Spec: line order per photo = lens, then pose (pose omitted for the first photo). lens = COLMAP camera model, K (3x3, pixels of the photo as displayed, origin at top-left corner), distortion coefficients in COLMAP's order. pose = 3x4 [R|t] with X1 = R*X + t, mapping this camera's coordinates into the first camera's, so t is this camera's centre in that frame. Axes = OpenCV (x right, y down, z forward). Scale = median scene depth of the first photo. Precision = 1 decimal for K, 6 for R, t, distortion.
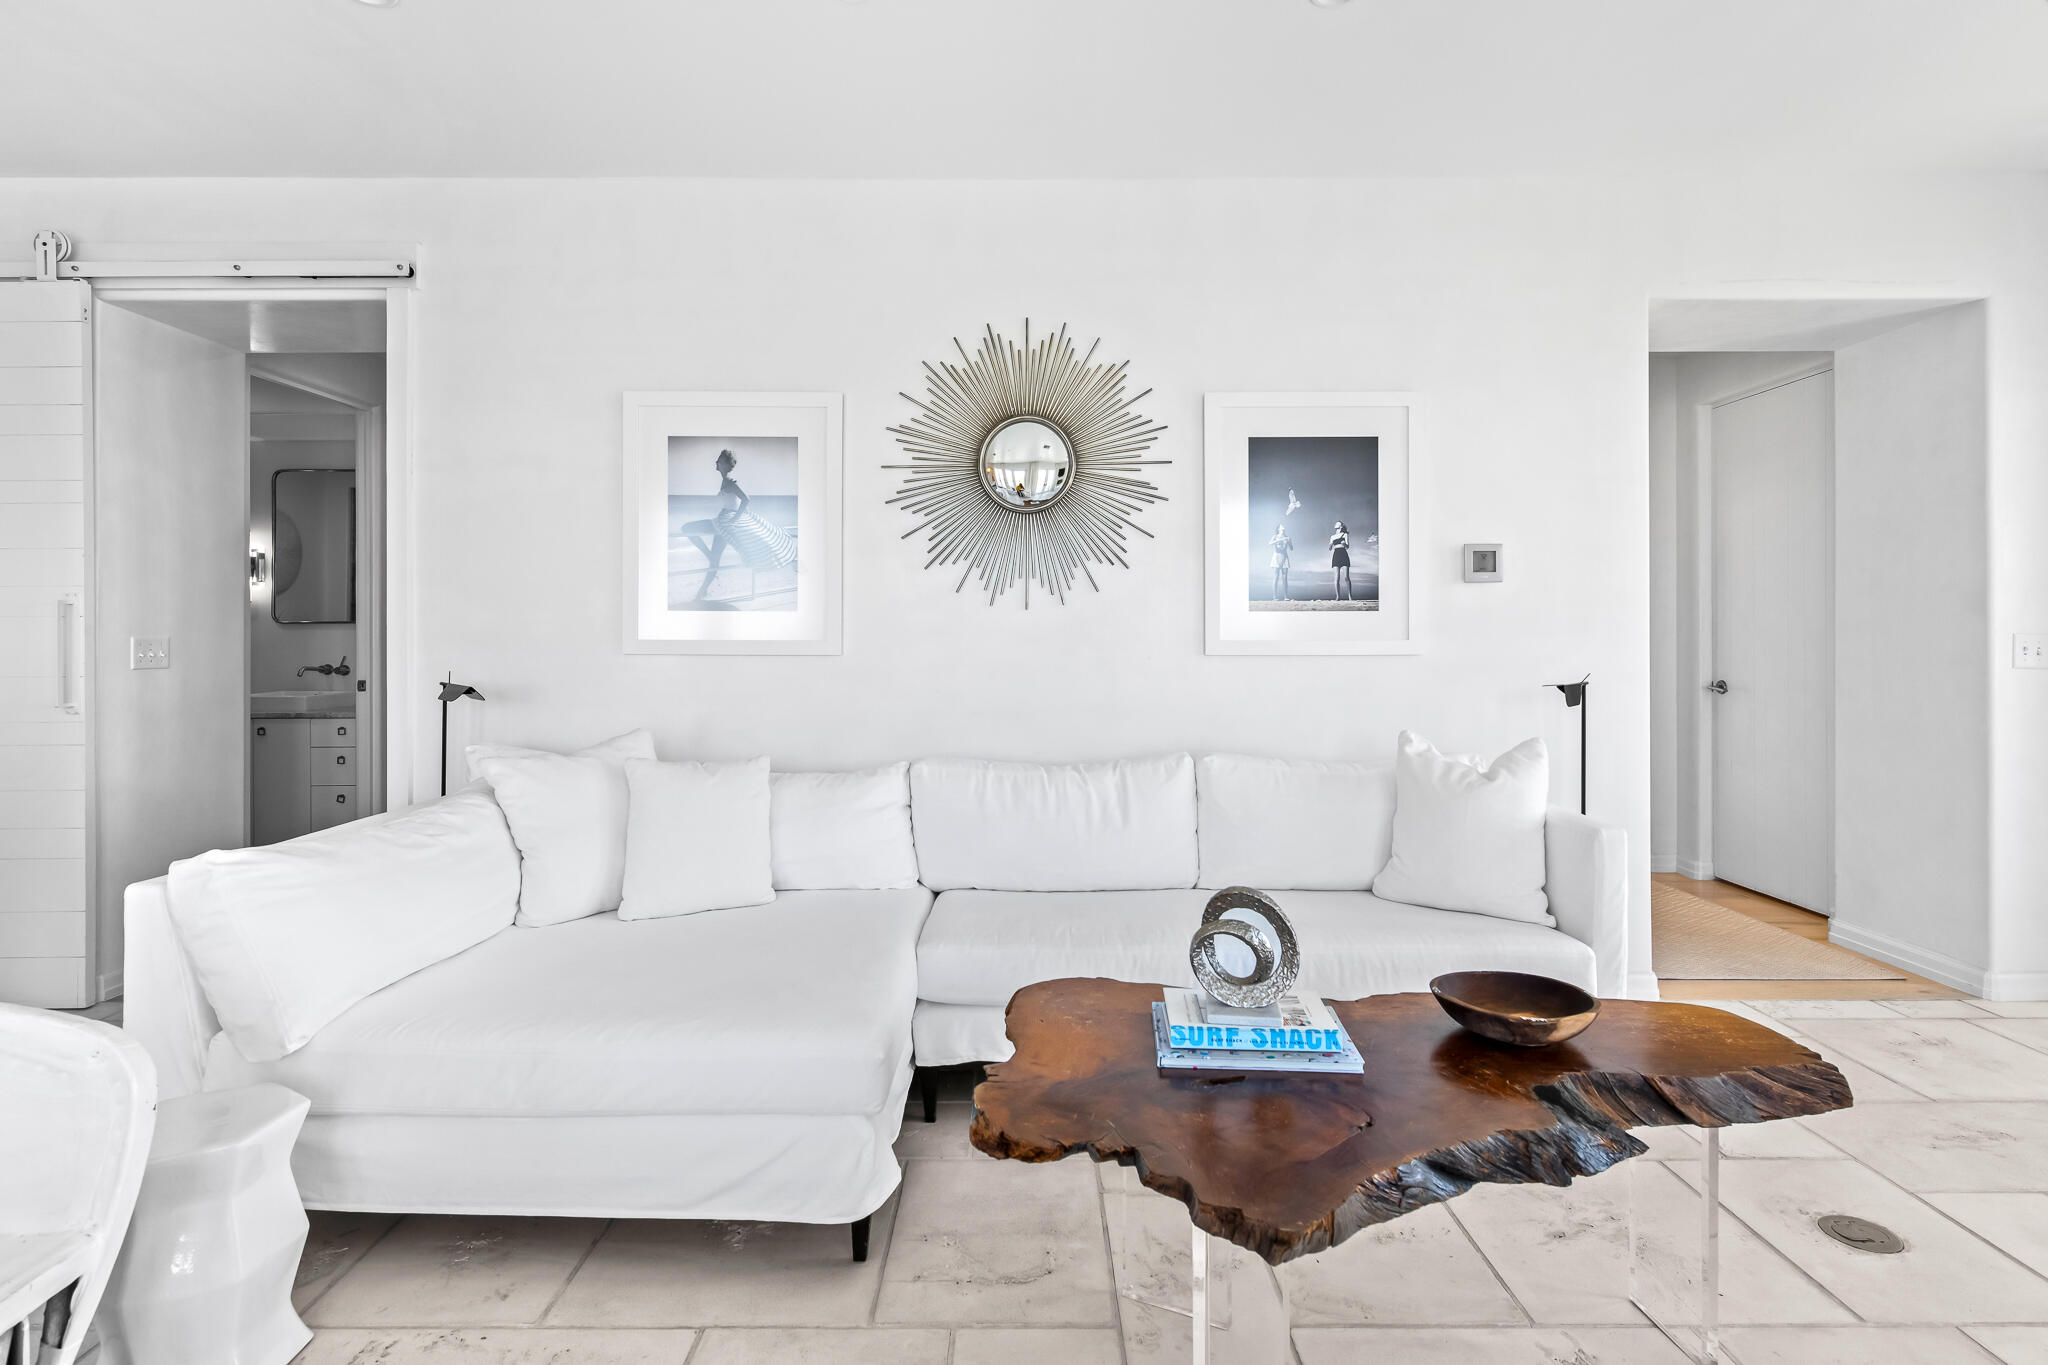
lens RADIAL K [[1075.9, 0, 1005.9], [0, 1075.9, 637.2], [0, 0, 1]] dist [-0.000808, 0.000113]
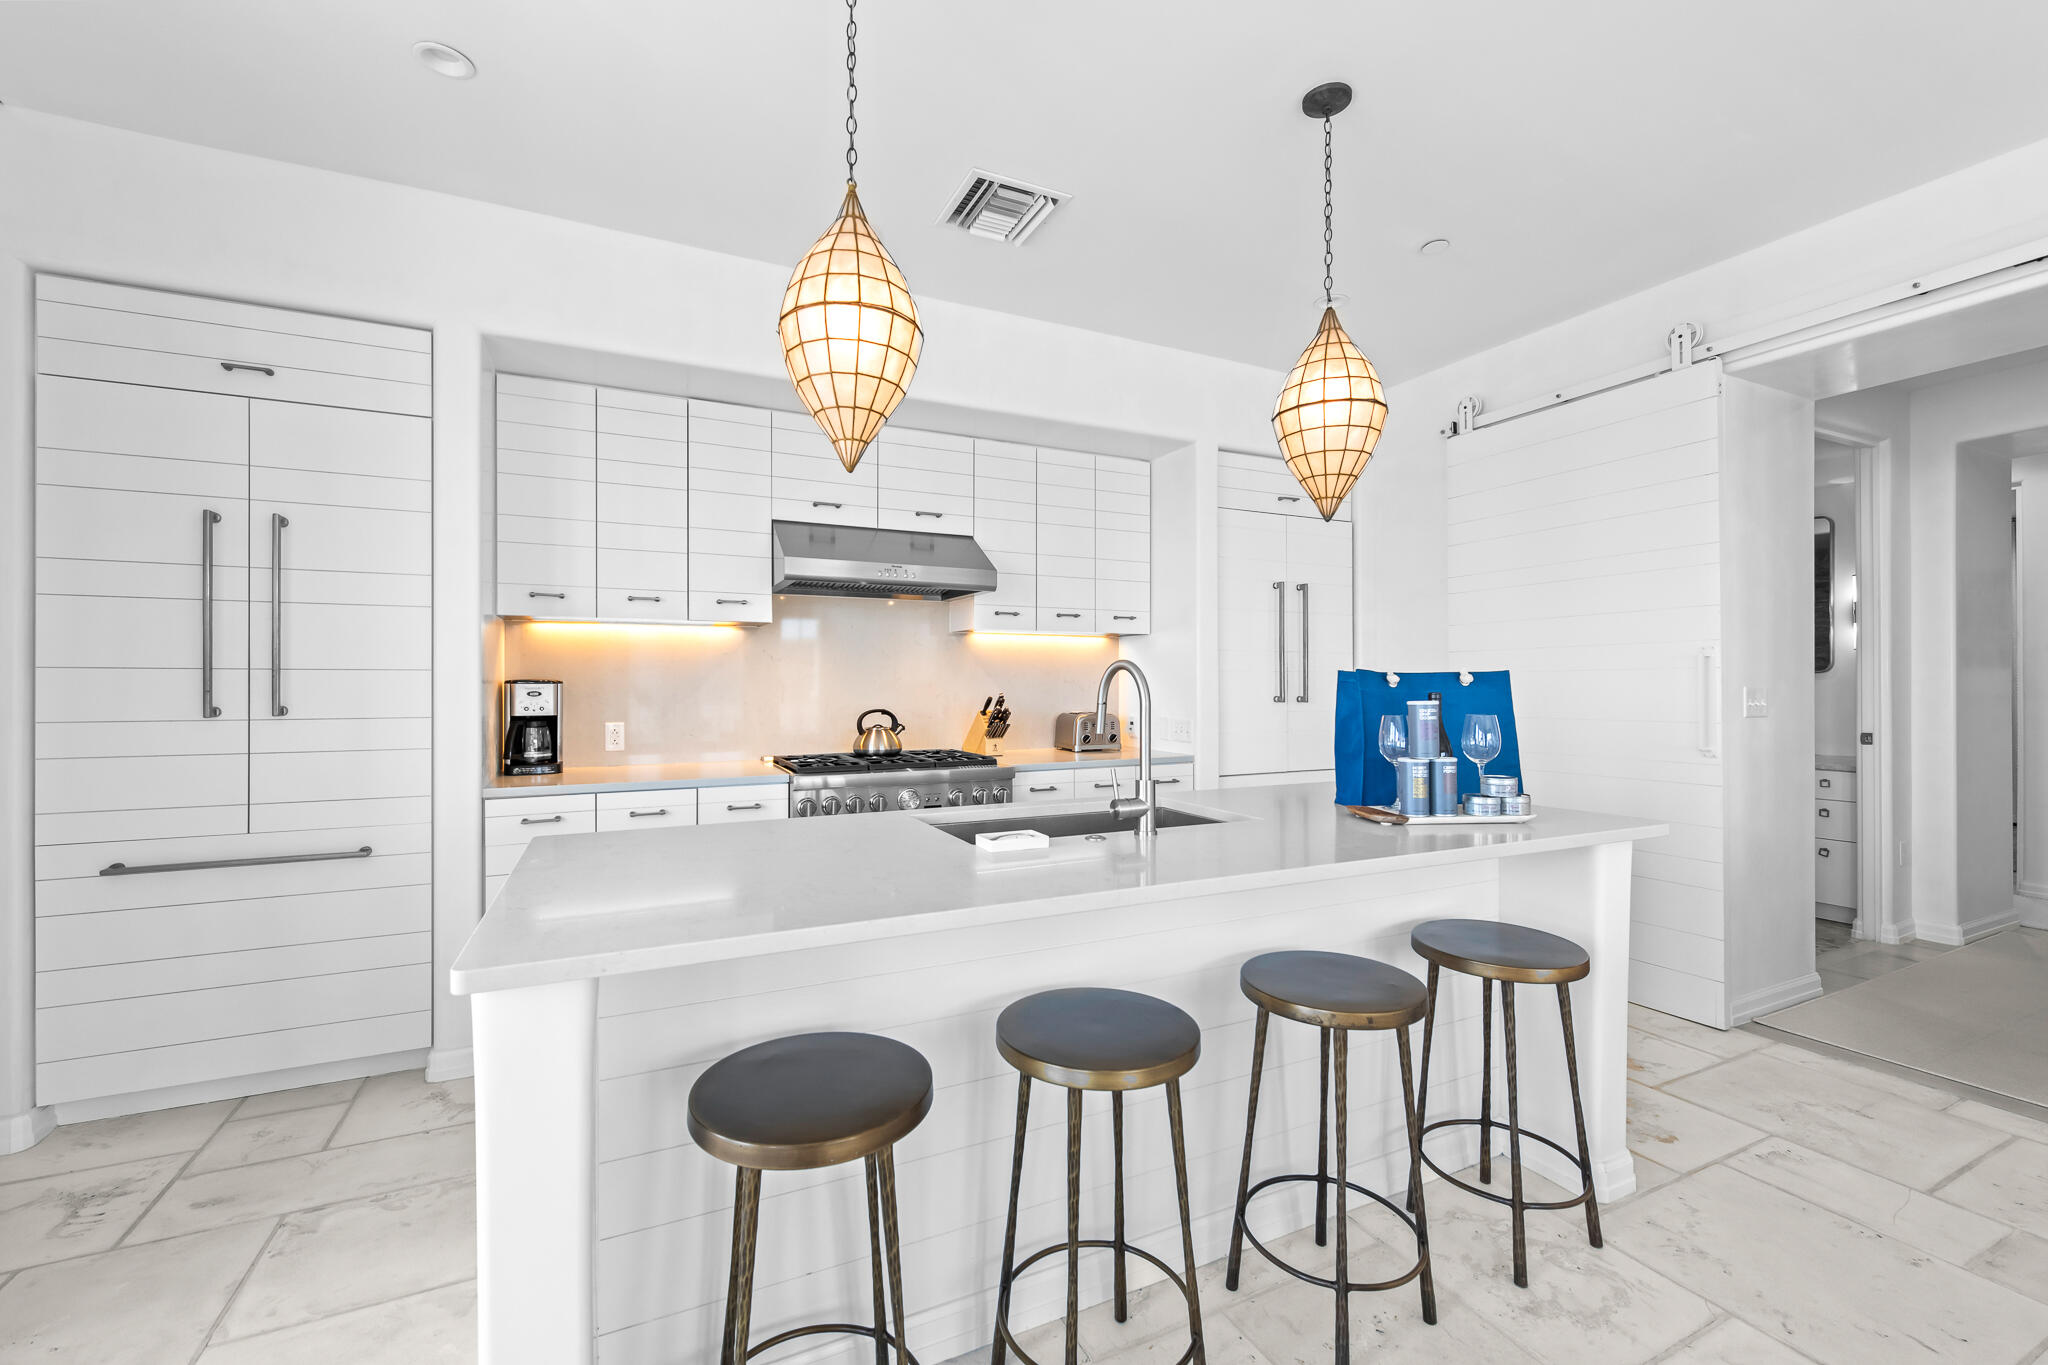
lens RADIAL K [[825.1, 0, 1005.1], [0, 825.1, 688.6], [0, 0, 1]] dist [0.002784, 0.000053]
pose [[0.434346, 0.001510, -0.900745, -0.270517], [-0.003284, 0.999995, 0.000093, 0.002845], [0.900740, 0.002917, 0.434348, -0.006295]]
